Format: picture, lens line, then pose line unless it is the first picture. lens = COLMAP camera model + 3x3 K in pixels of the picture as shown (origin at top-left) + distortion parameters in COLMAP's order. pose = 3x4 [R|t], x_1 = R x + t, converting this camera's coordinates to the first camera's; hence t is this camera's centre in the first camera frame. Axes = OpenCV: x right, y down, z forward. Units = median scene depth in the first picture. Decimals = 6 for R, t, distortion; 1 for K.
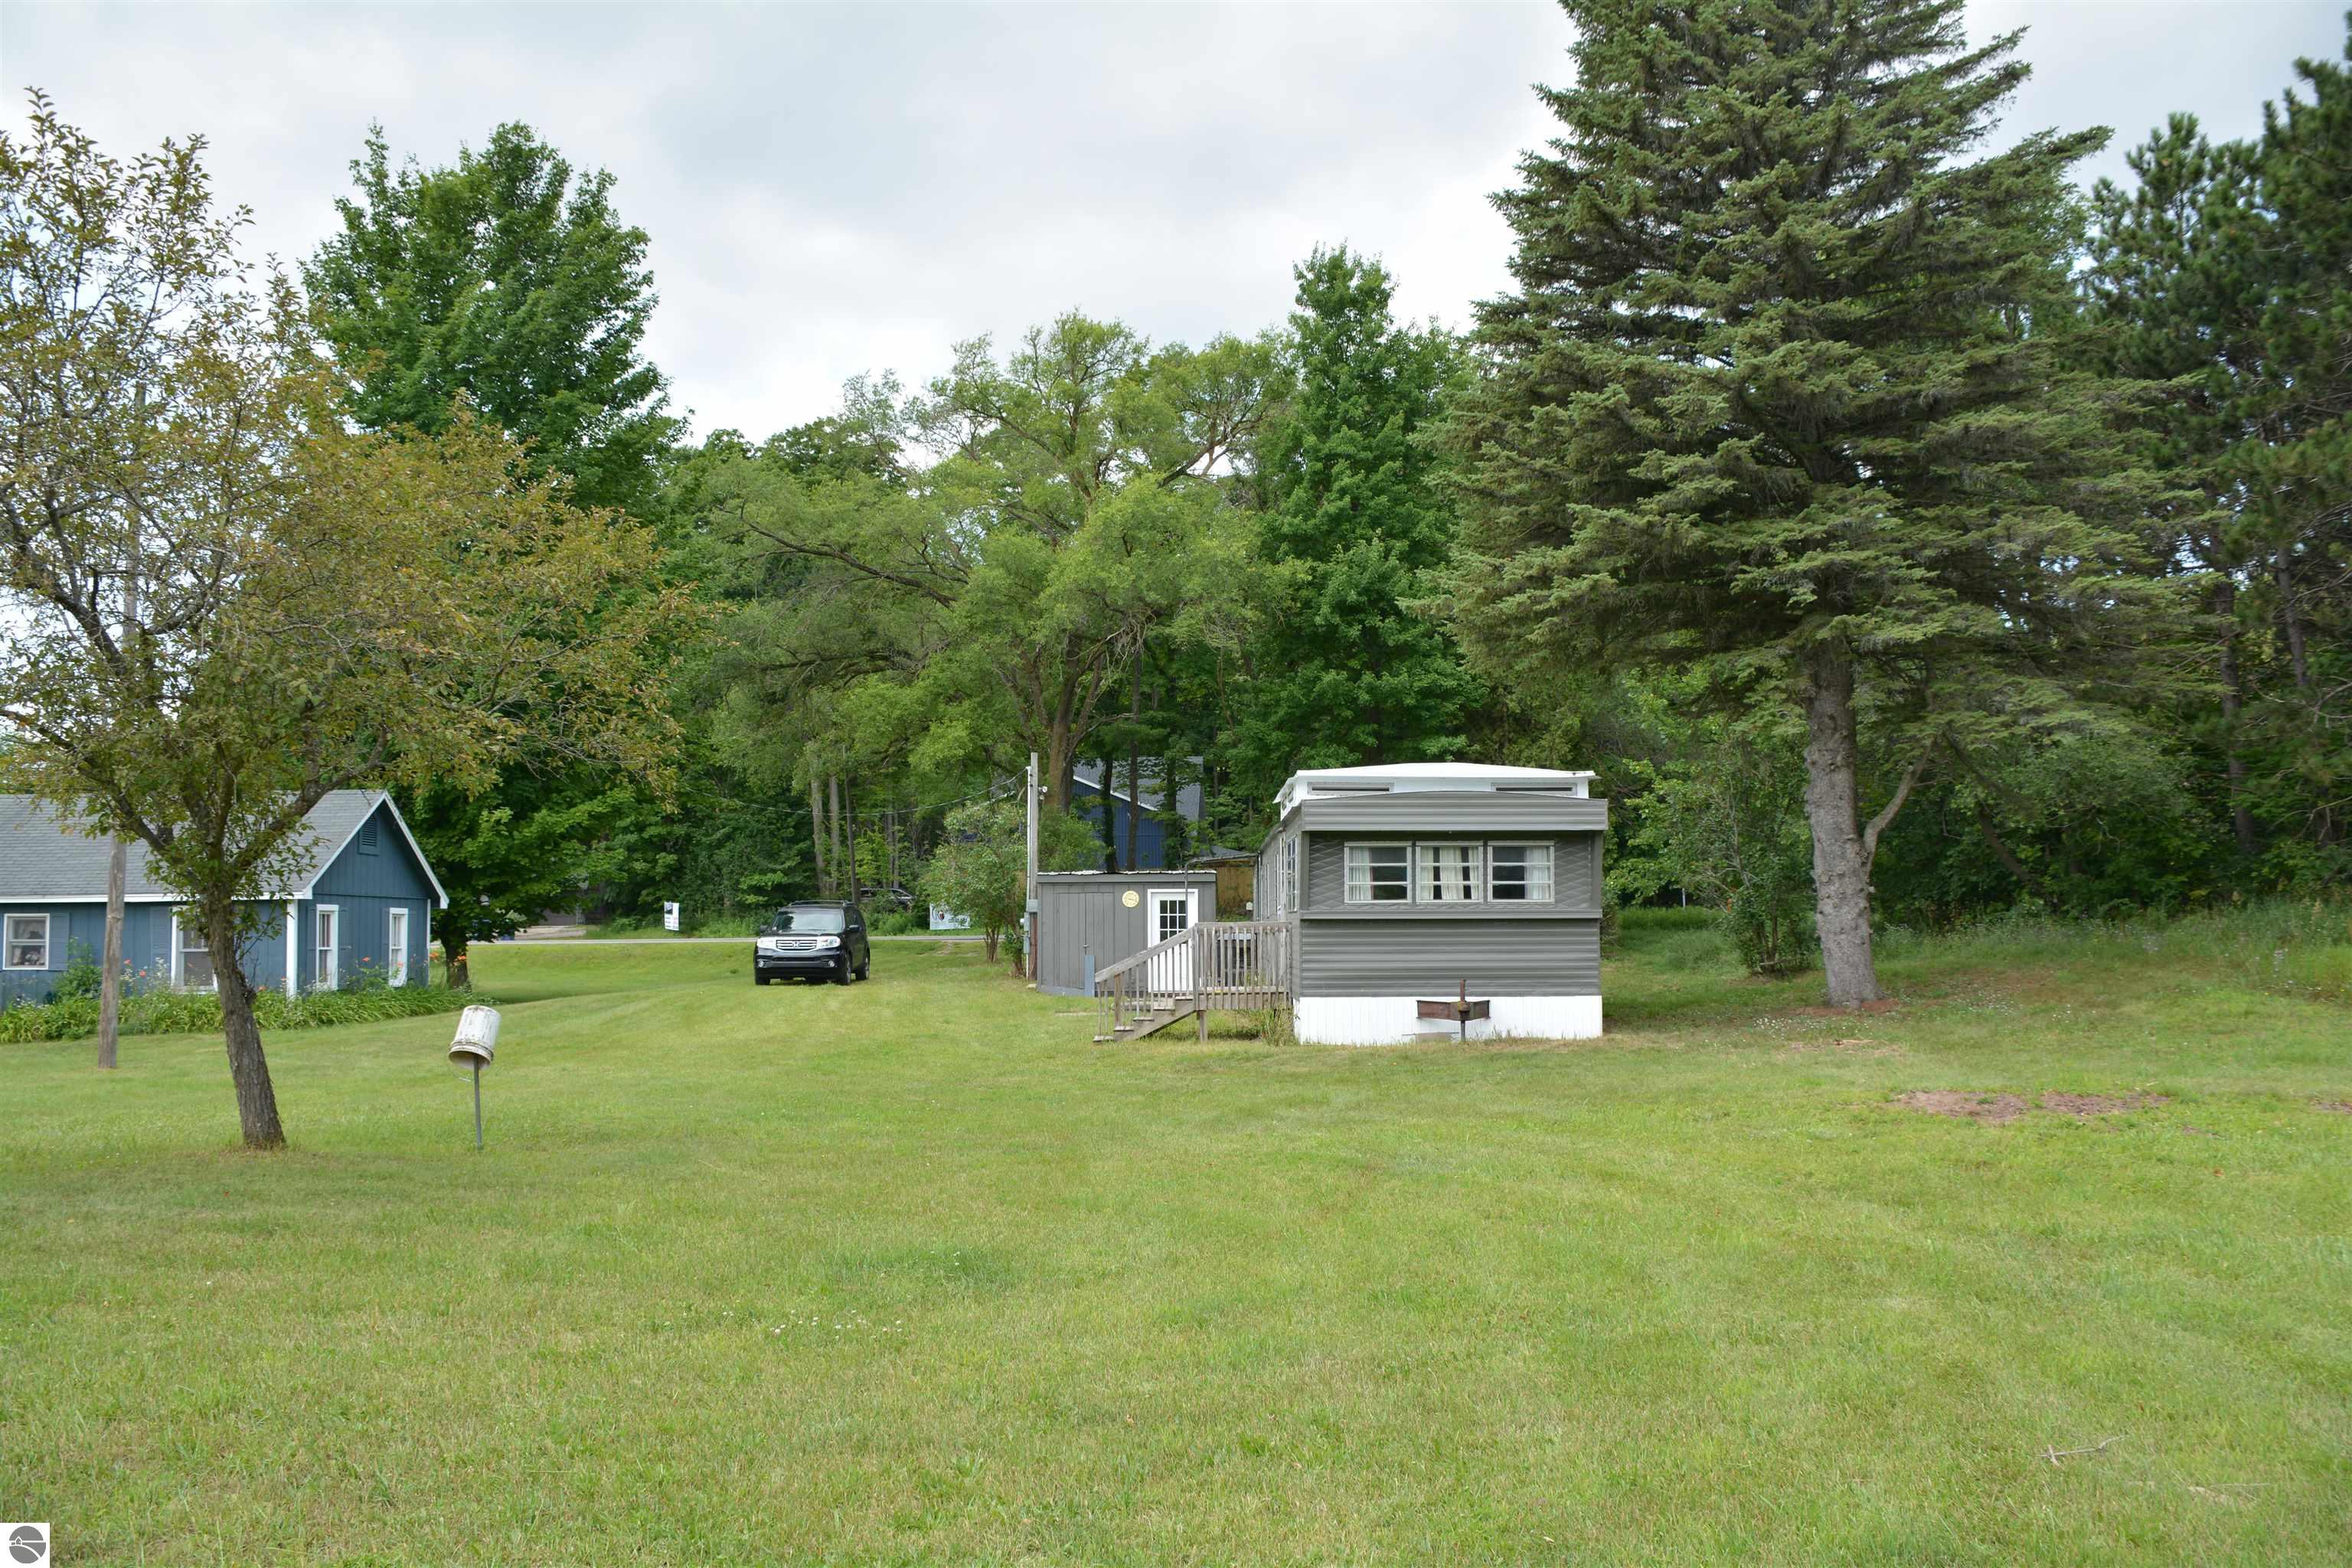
lens RADIAL K [[1824.1, 0, 1176.0], [0, 1824.1, 784.0], [0, 0, 1]] dist [-0.044561, 0.001572]
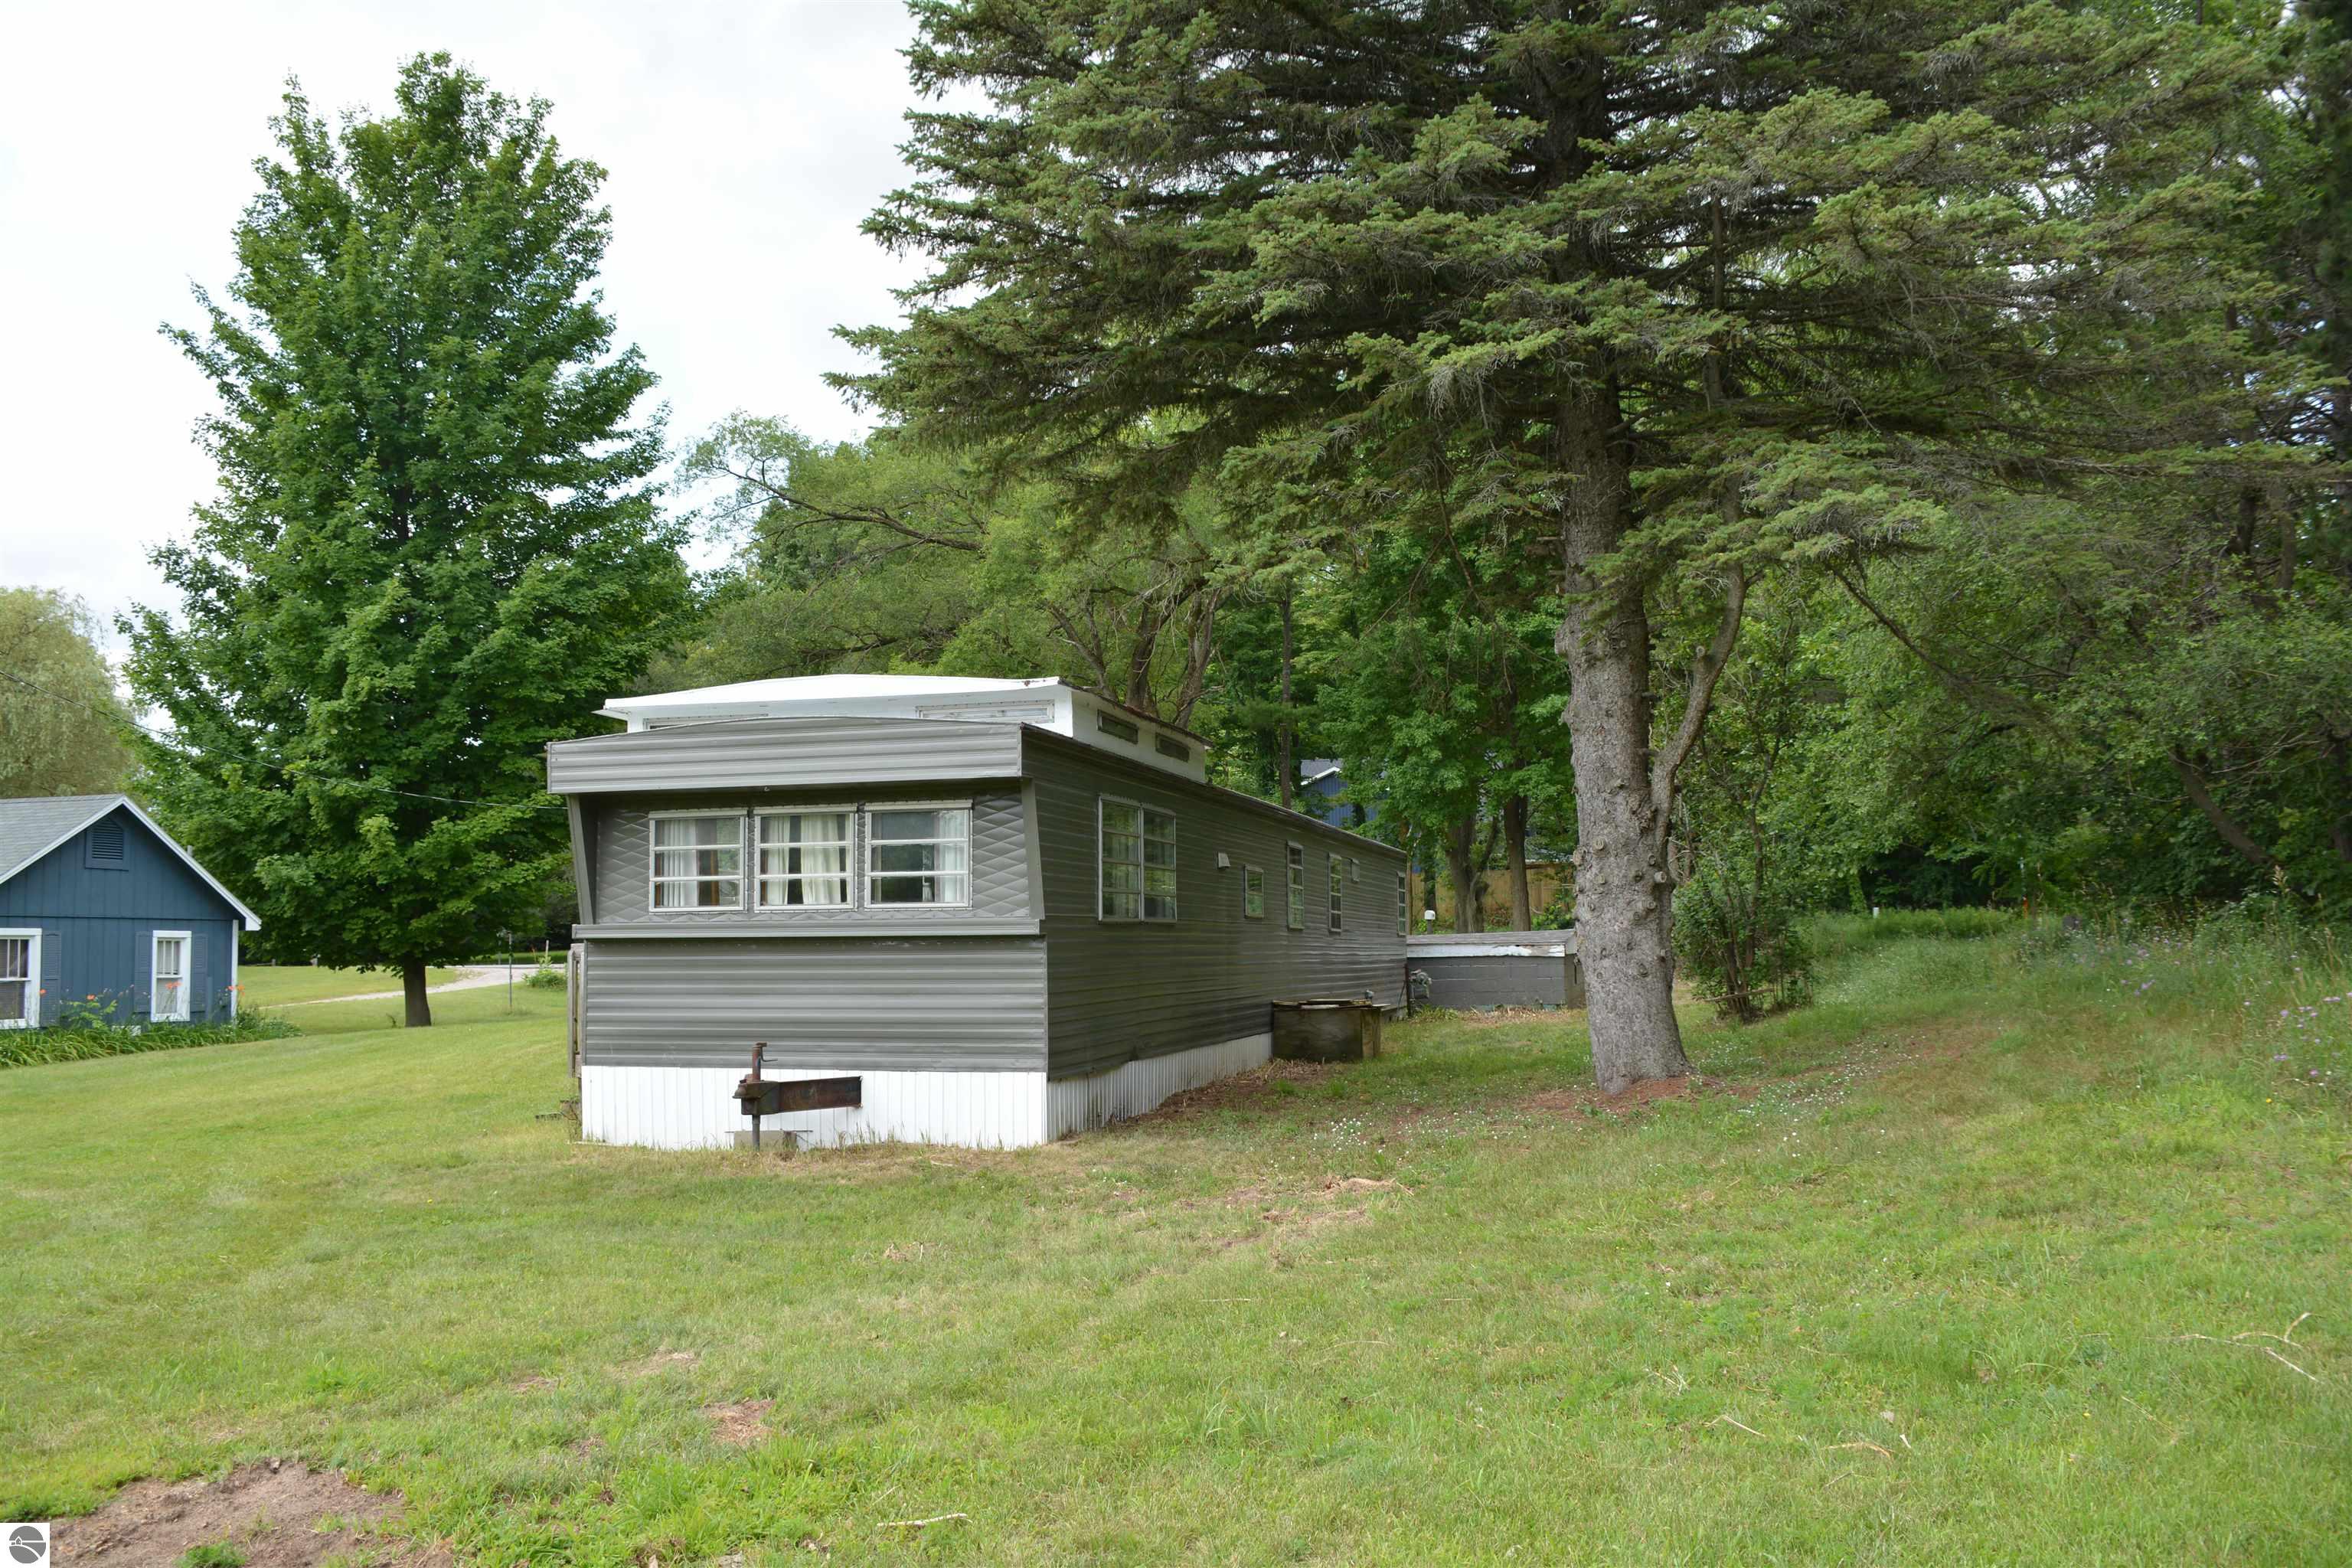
lens RADIAL K [[1824.1, 0, 1176.0], [0, 1824.1, 784.0], [0, 0, 1]] dist [-0.044561, 0.001572]
pose [[0.965788, -0.031297, -0.257439, 0.414178], [0.029564, 0.999507, -0.010599, 0.034155], [0.257644, 0.002625, 0.966236, 0.460300]]
